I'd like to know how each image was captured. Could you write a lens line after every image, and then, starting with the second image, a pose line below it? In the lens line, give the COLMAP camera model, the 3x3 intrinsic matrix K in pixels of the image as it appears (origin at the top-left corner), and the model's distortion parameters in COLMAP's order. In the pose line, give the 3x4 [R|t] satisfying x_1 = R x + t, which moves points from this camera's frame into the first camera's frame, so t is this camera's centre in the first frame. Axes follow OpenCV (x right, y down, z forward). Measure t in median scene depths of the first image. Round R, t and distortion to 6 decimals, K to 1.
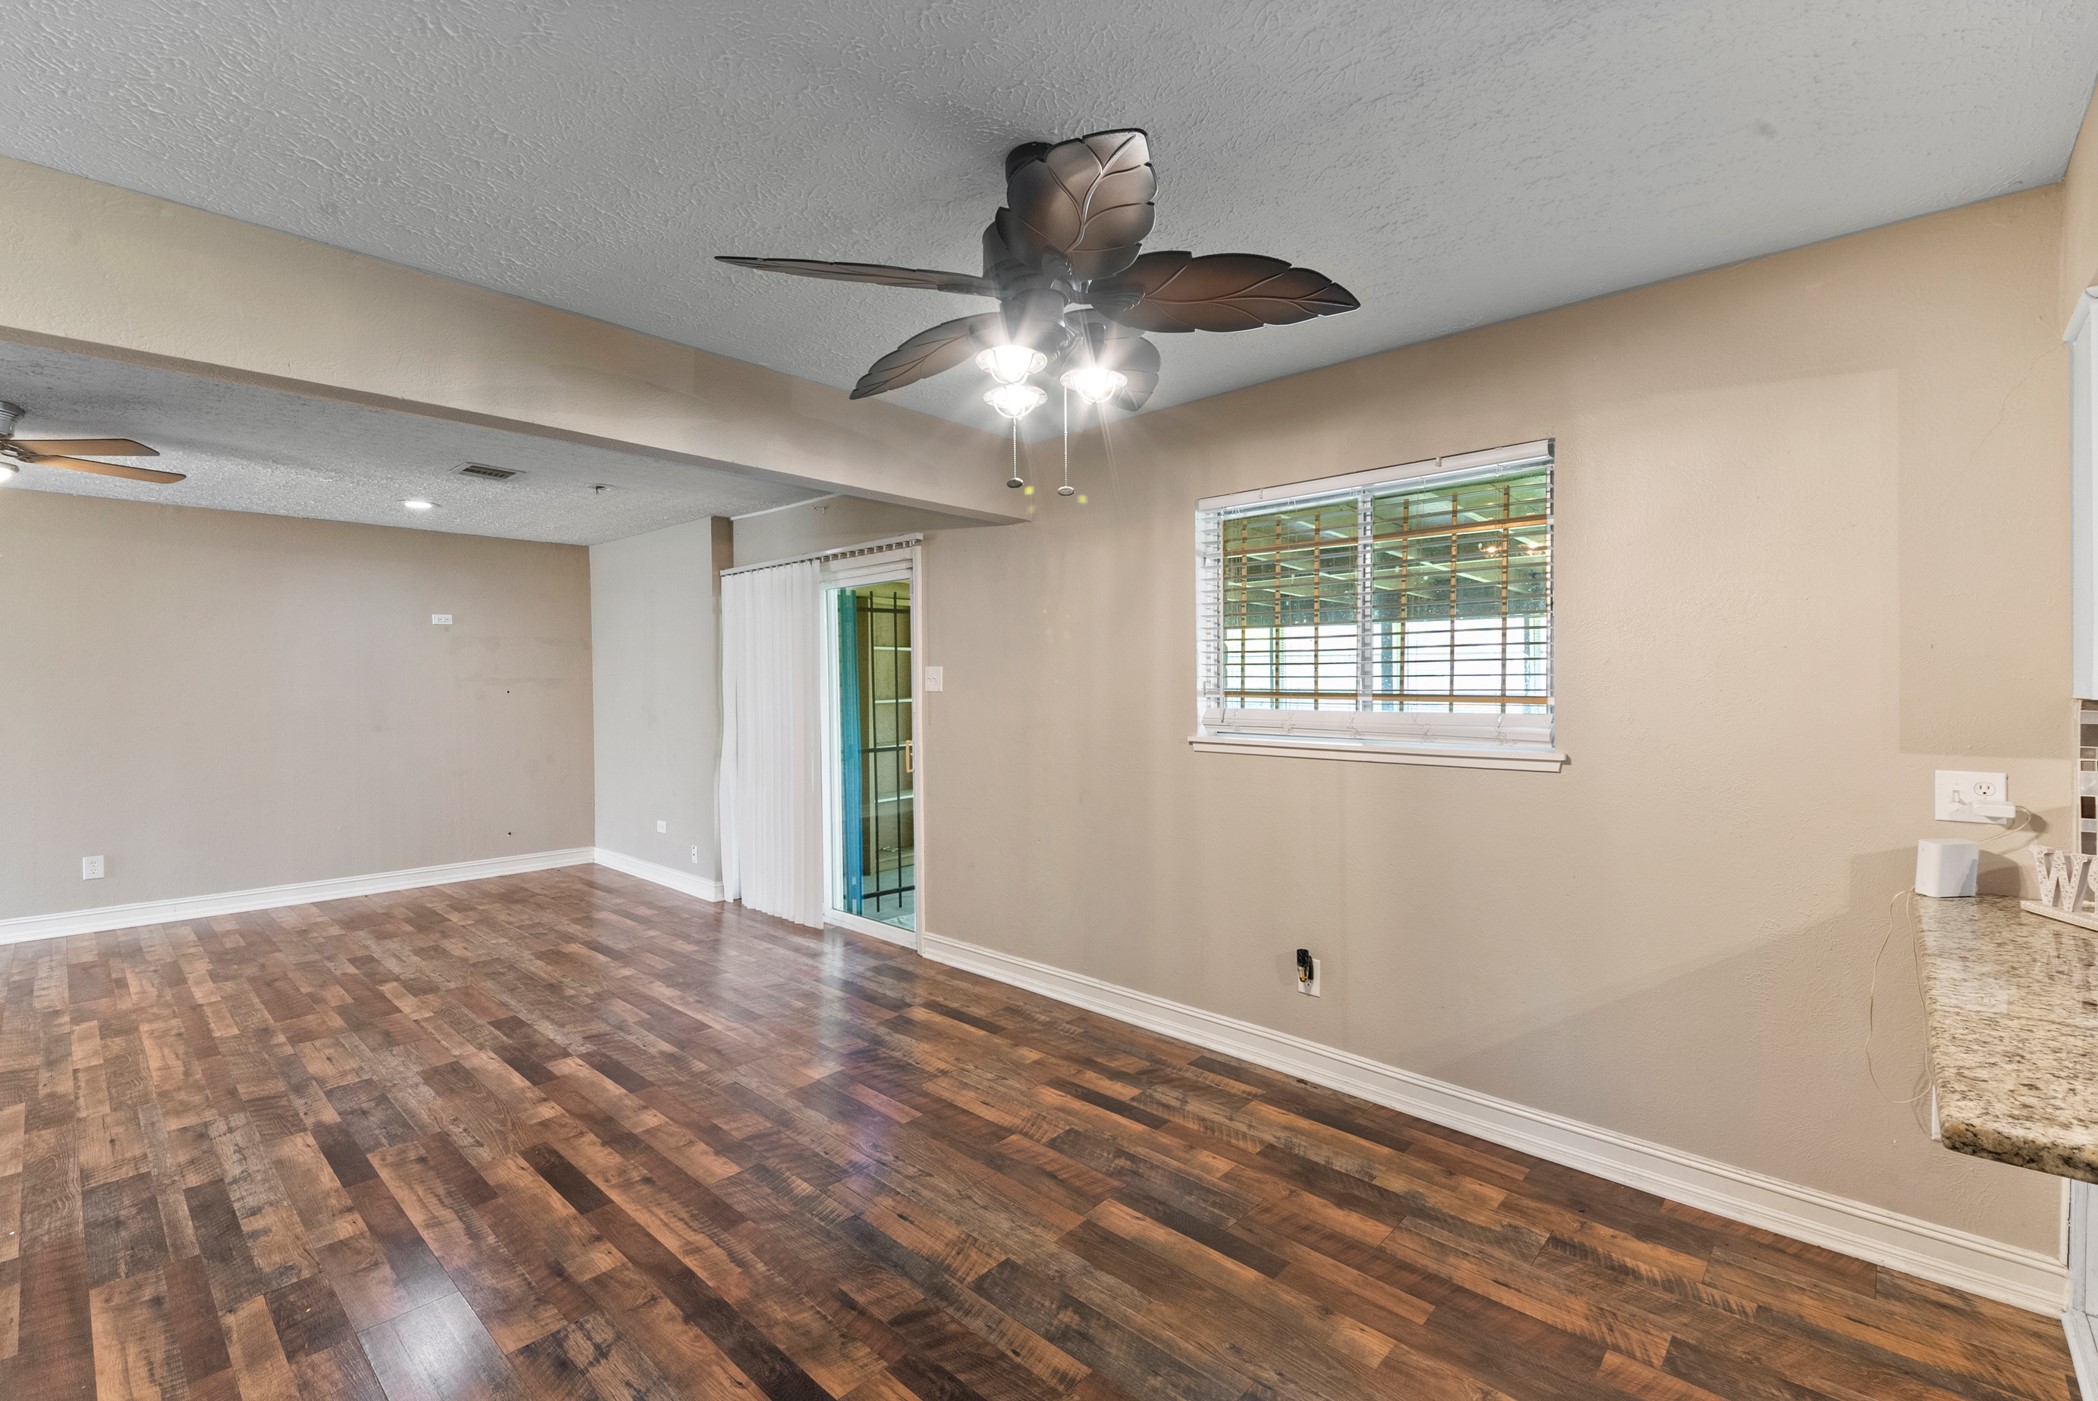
lens RADIAL K [[899.2, 0, 1042.4], [0, 899.2, 679.5], [0, 0, 1]] dist [0.012727, -0.006319]
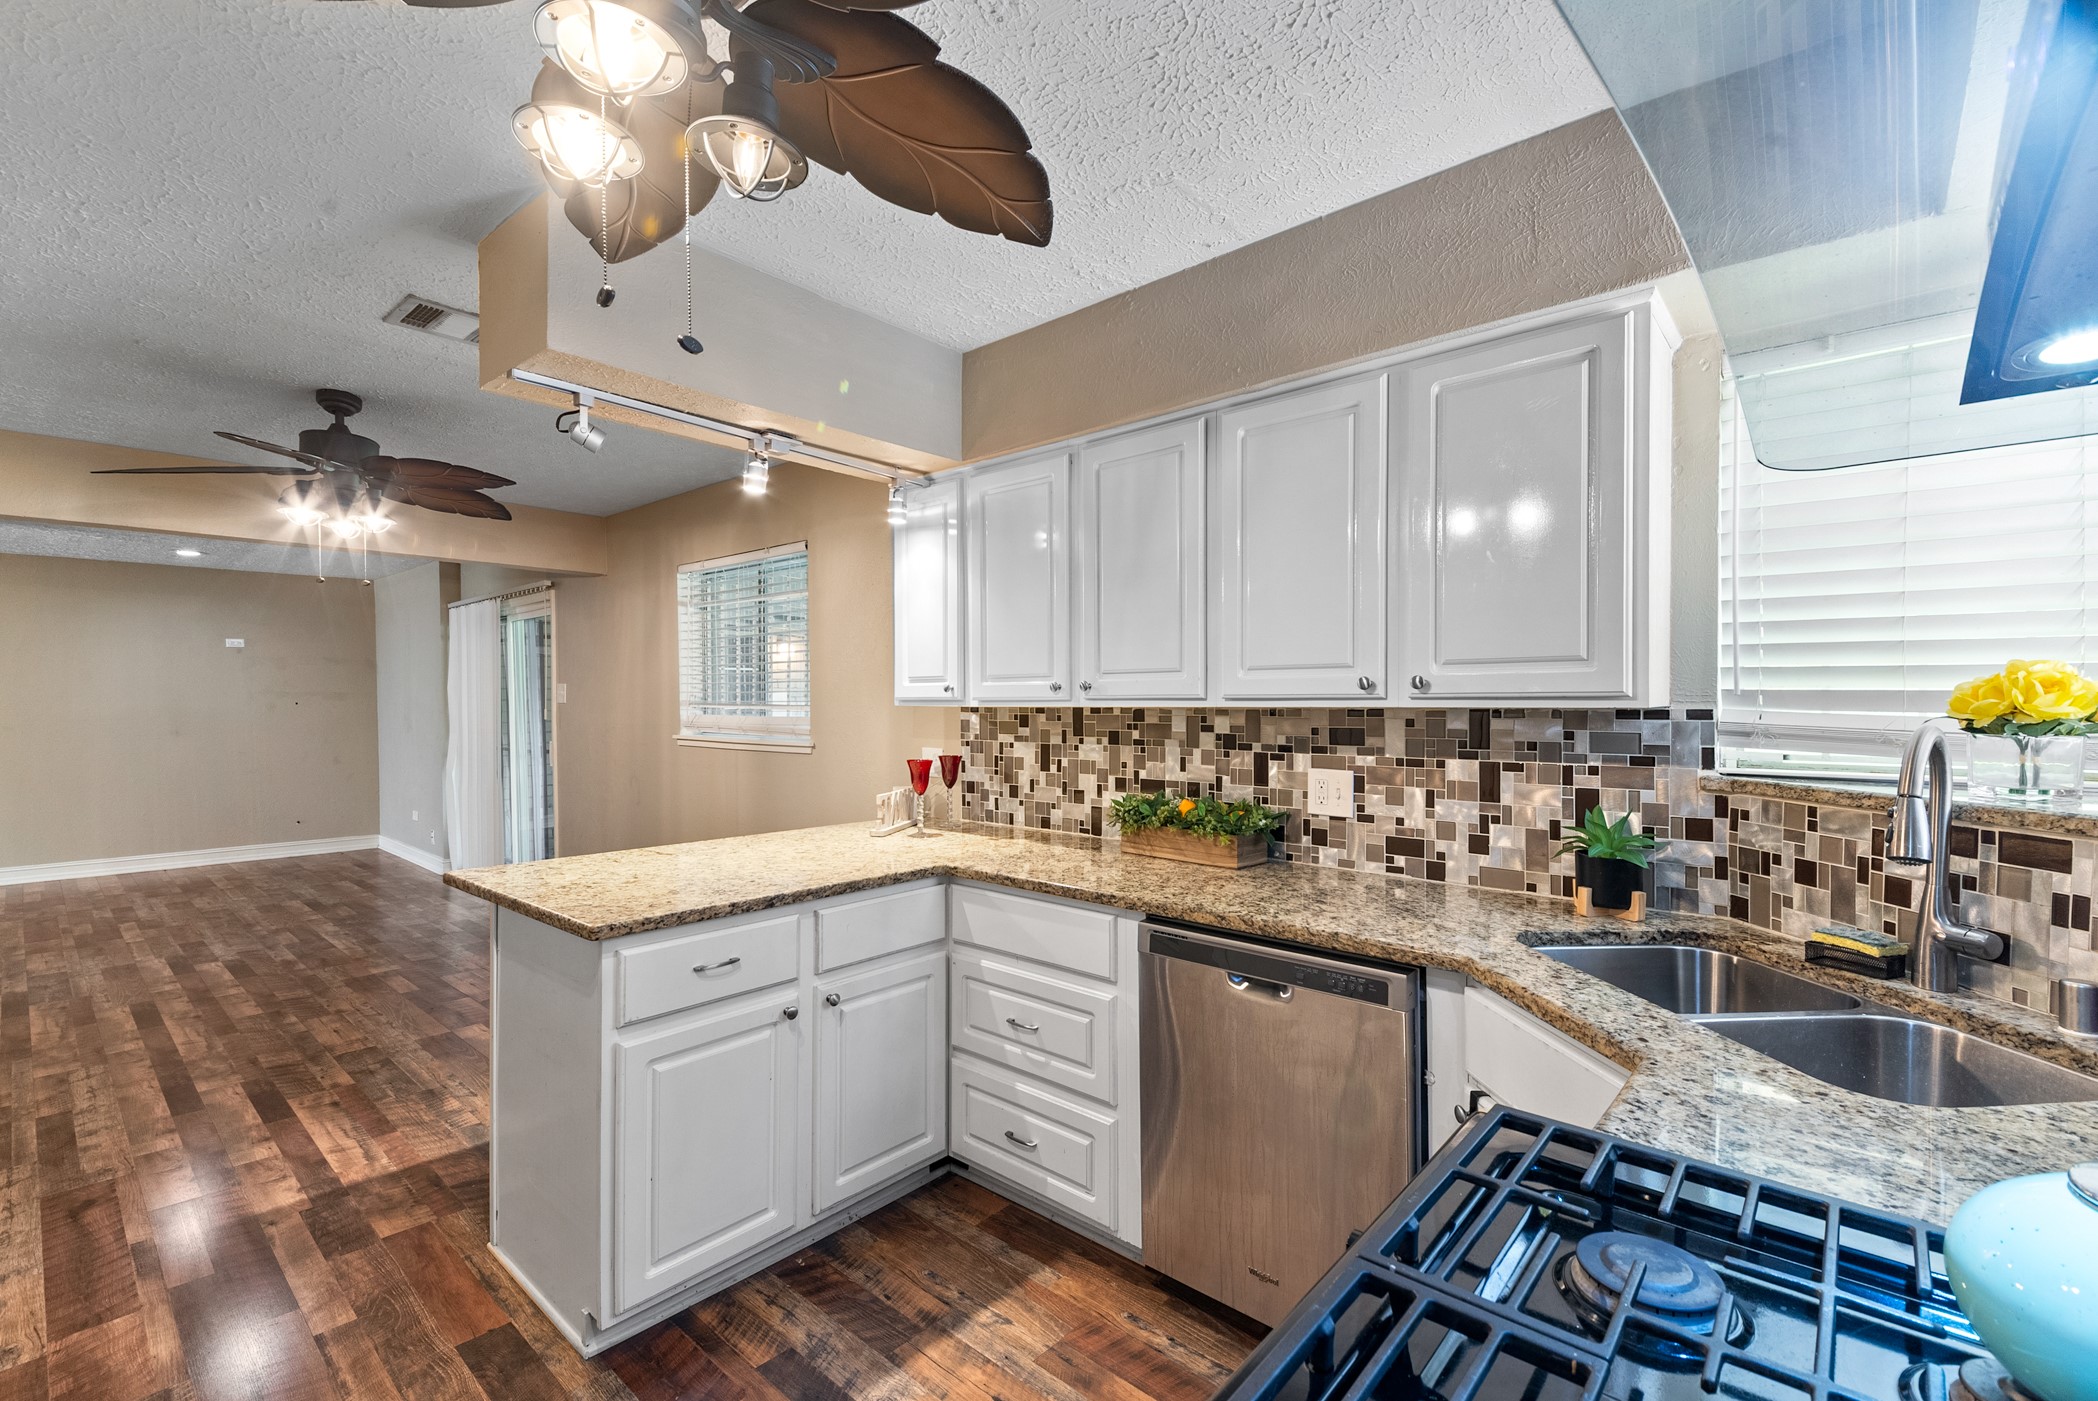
lens RADIAL K [[899.2, 0, 1022.4], [0, 899.2, 713.5], [0, 0, 1]] dist [0.012727, -0.006319]
pose [[0.999930, -0.004057, 0.011074, 0.964586], [0.003762, 0.999641, 0.026528, -0.007081], [-0.011178, -0.026485, 0.999587, -0.558980]]
